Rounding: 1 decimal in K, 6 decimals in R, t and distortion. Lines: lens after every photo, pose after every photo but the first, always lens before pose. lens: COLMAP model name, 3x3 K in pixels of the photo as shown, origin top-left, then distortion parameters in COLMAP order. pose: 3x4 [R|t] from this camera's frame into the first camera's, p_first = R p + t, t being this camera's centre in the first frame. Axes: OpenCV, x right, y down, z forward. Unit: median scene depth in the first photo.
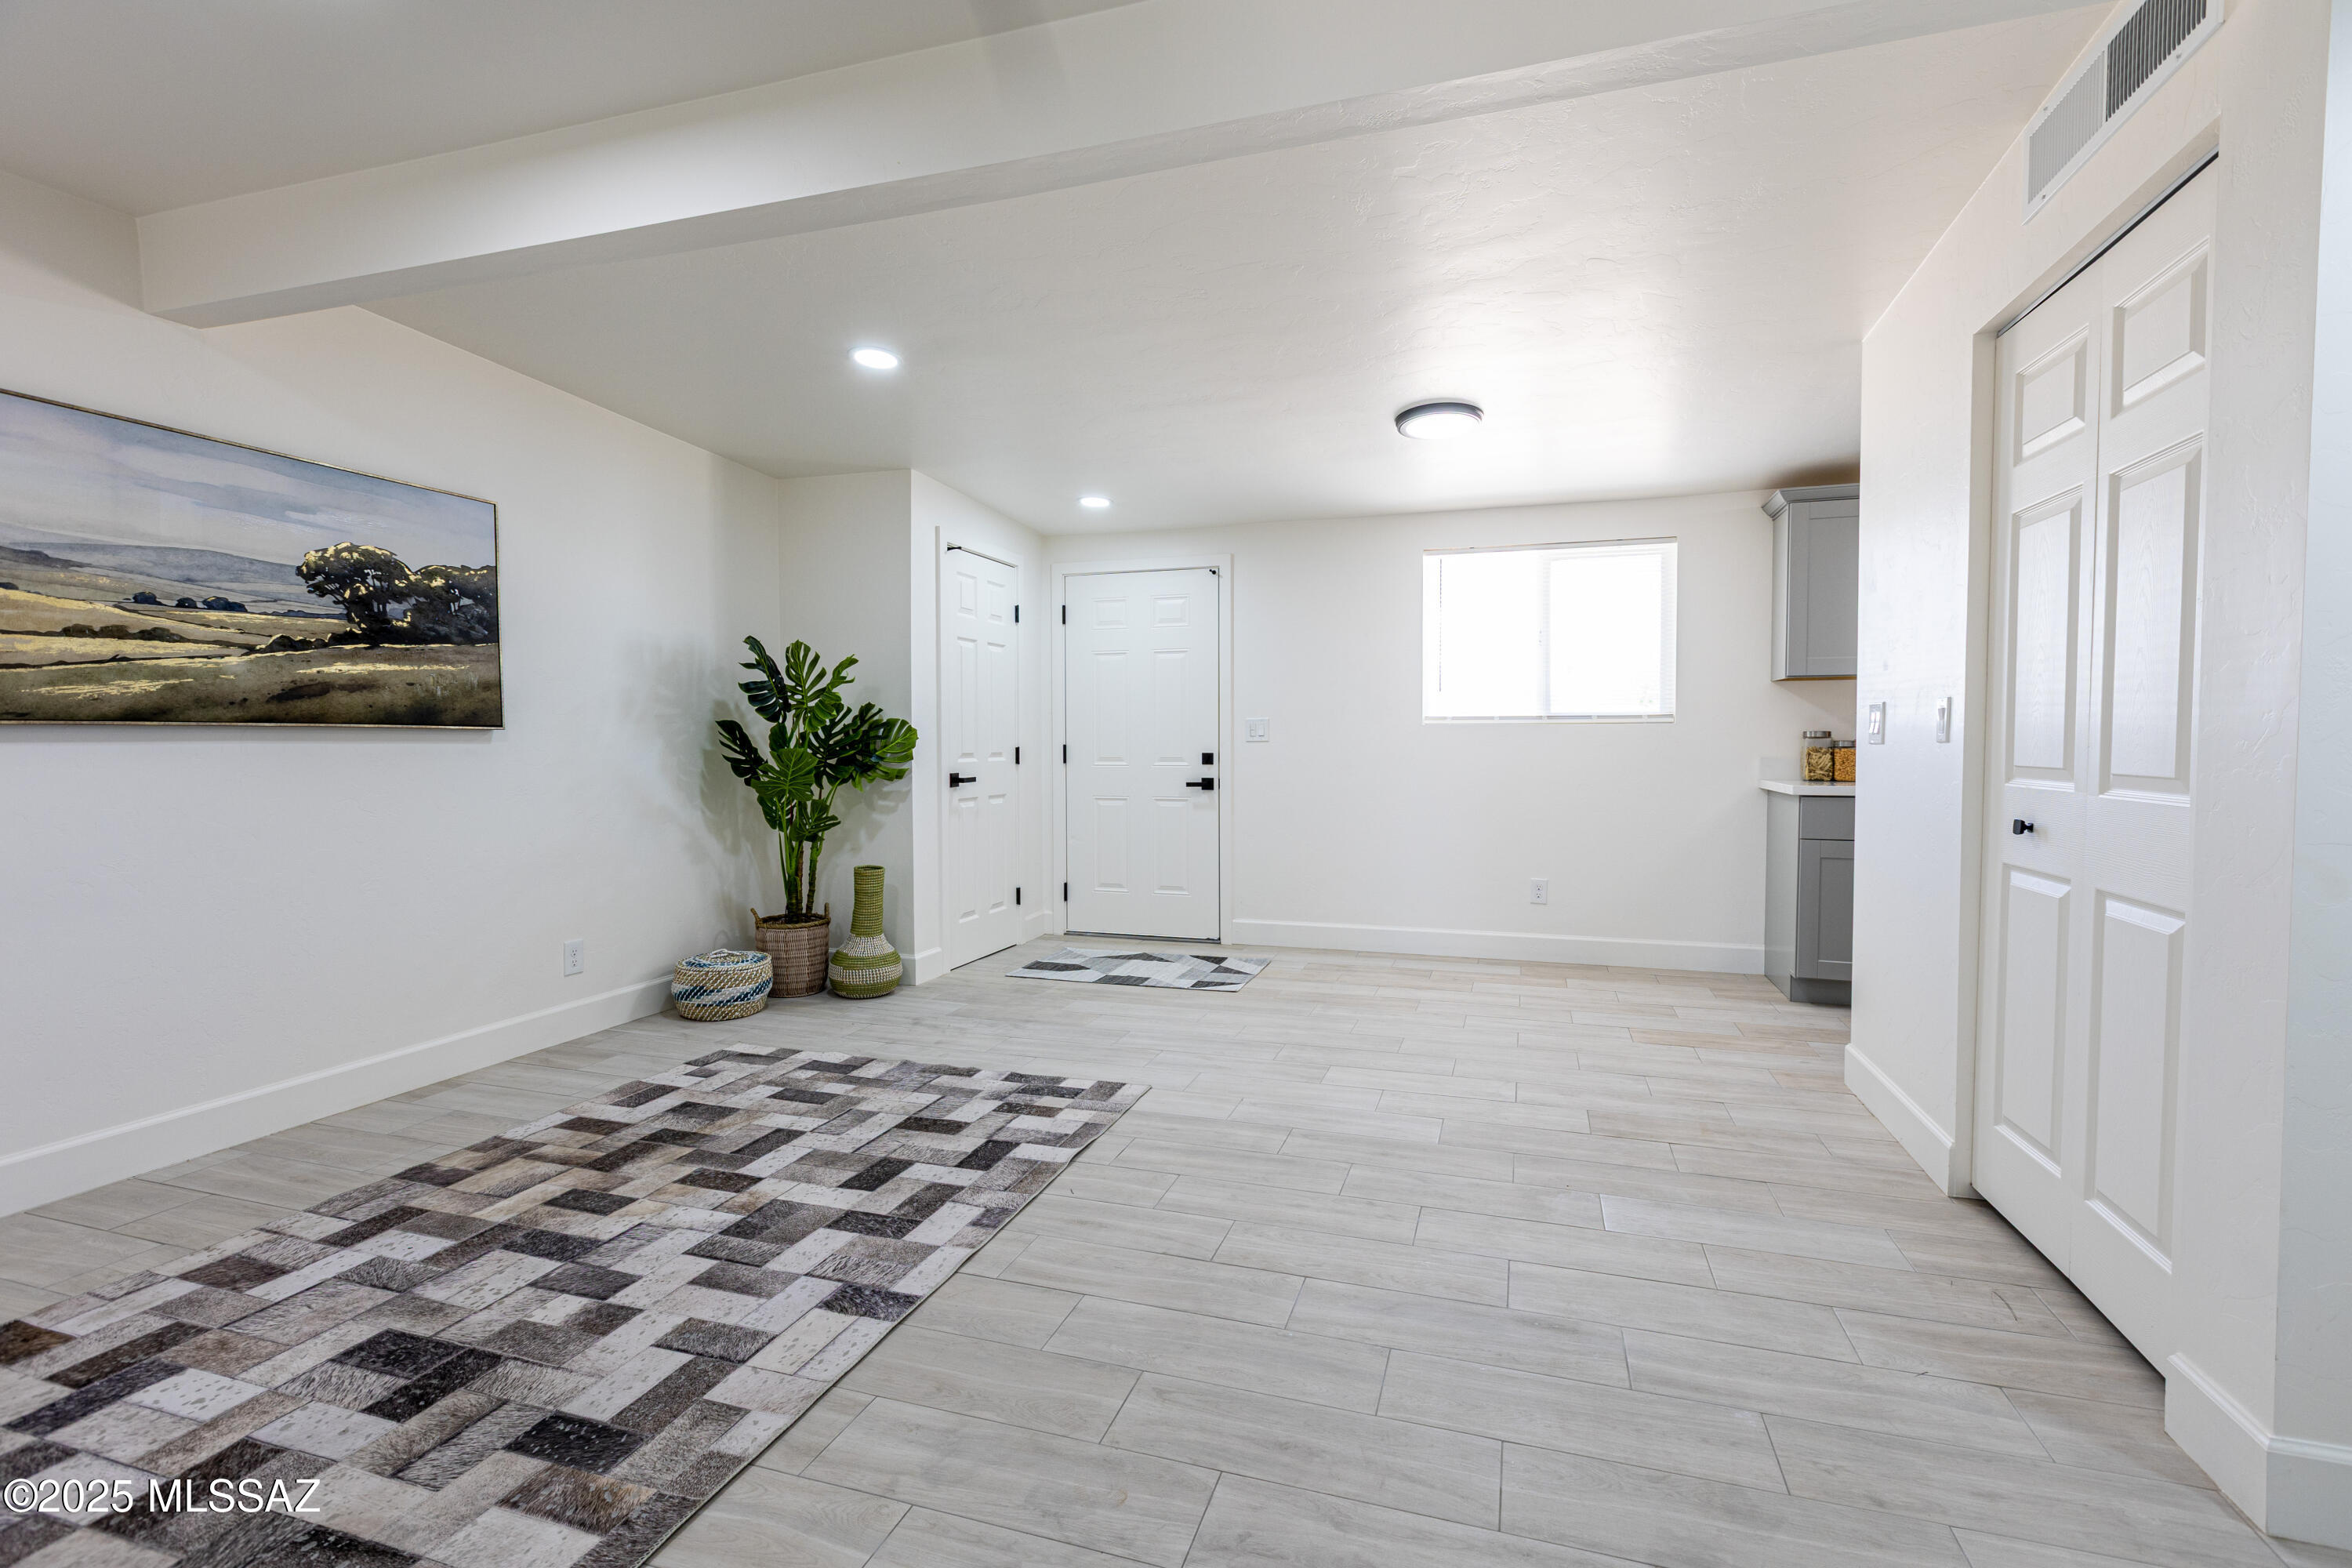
lens RADIAL K [[1050.2, 0, 1189.3], [0, 1050.2, 770.5], [0, 0, 1]] dist [0.005010, -0.002441]
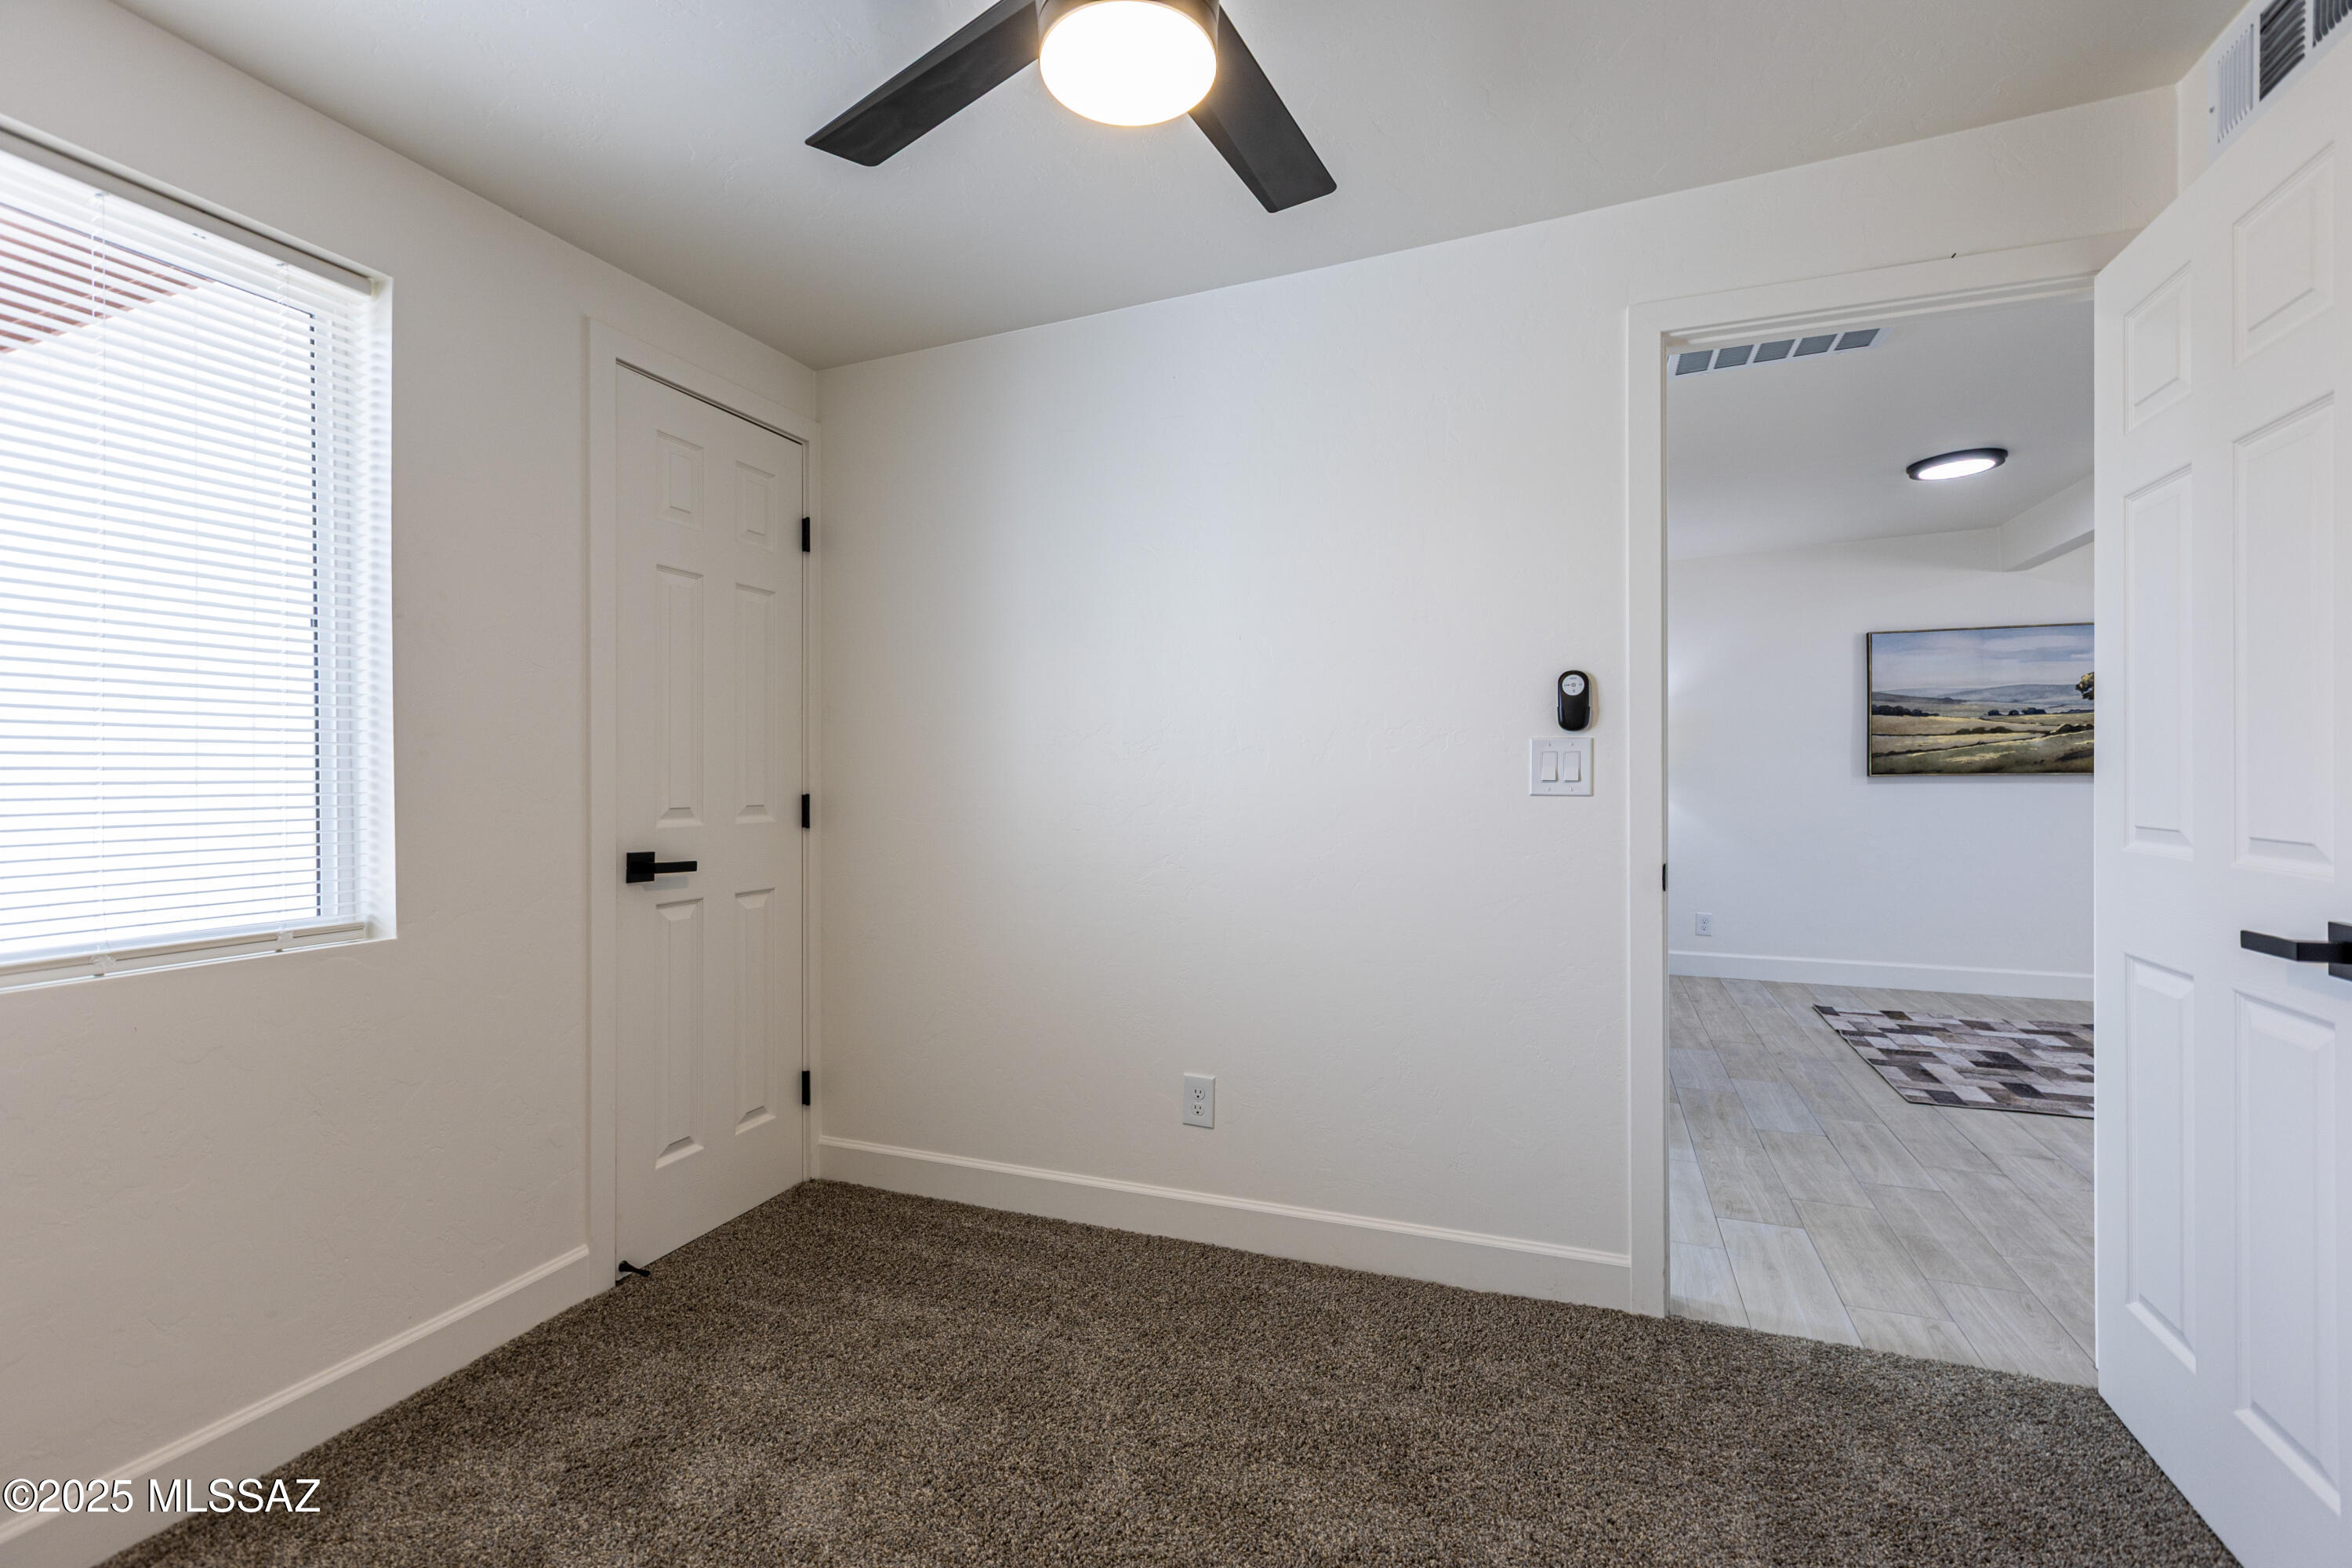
lens RADIAL K [[1050.2, 0, 1190.5], [0, 1050.2, 773.8], [0, 0, 1]] dist [0.005010, -0.002441]
pose [[-0.041876, 0.004784, -0.999111, 0.914886], [-0.025024, 0.999670, 0.005835, -0.014945], [0.998809, 0.025246, -0.041743, -0.384041]]
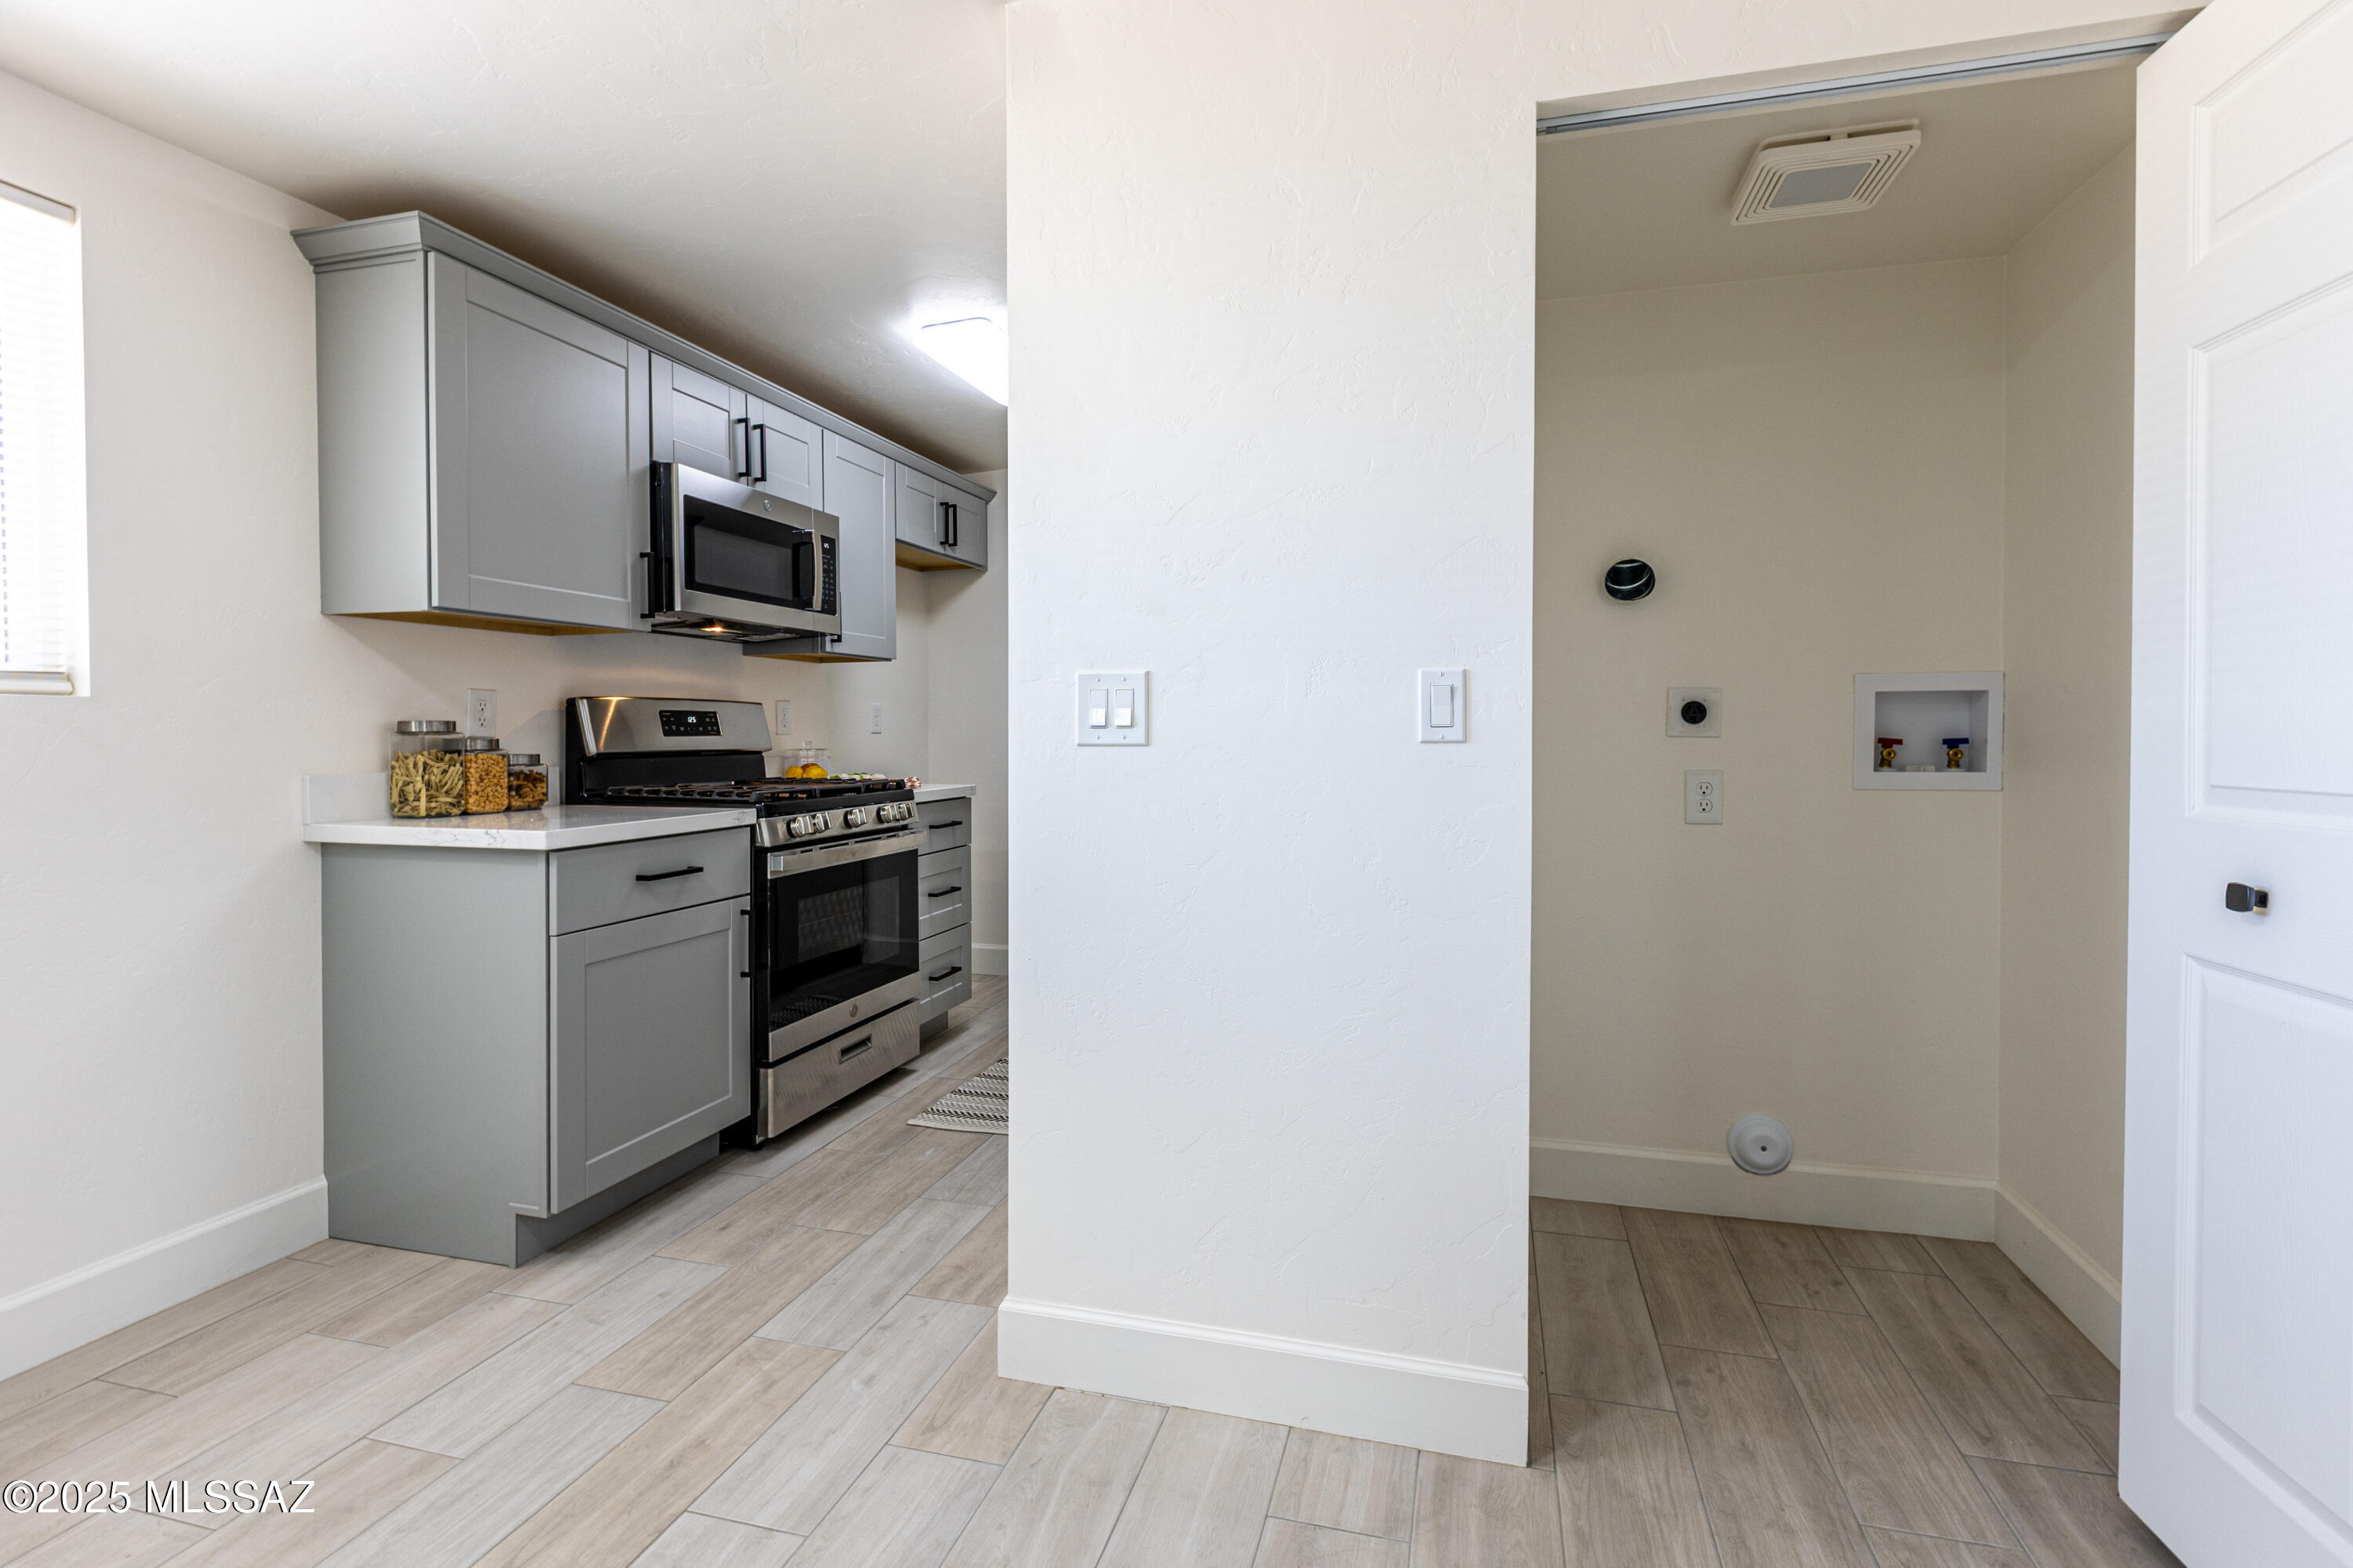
lens RADIAL K [[1050.7, 0, 1187.5], [0, 1050.7, 745.6], [0, 0, 1]] dist [0.005010, -0.002441]
pose [[-0.047053, -0.010240, 0.998840, 0.080881], [0.029206, 0.999506, 0.011623, -0.031931], [-0.998465, 0.029719, -0.046731, 0.950680]]
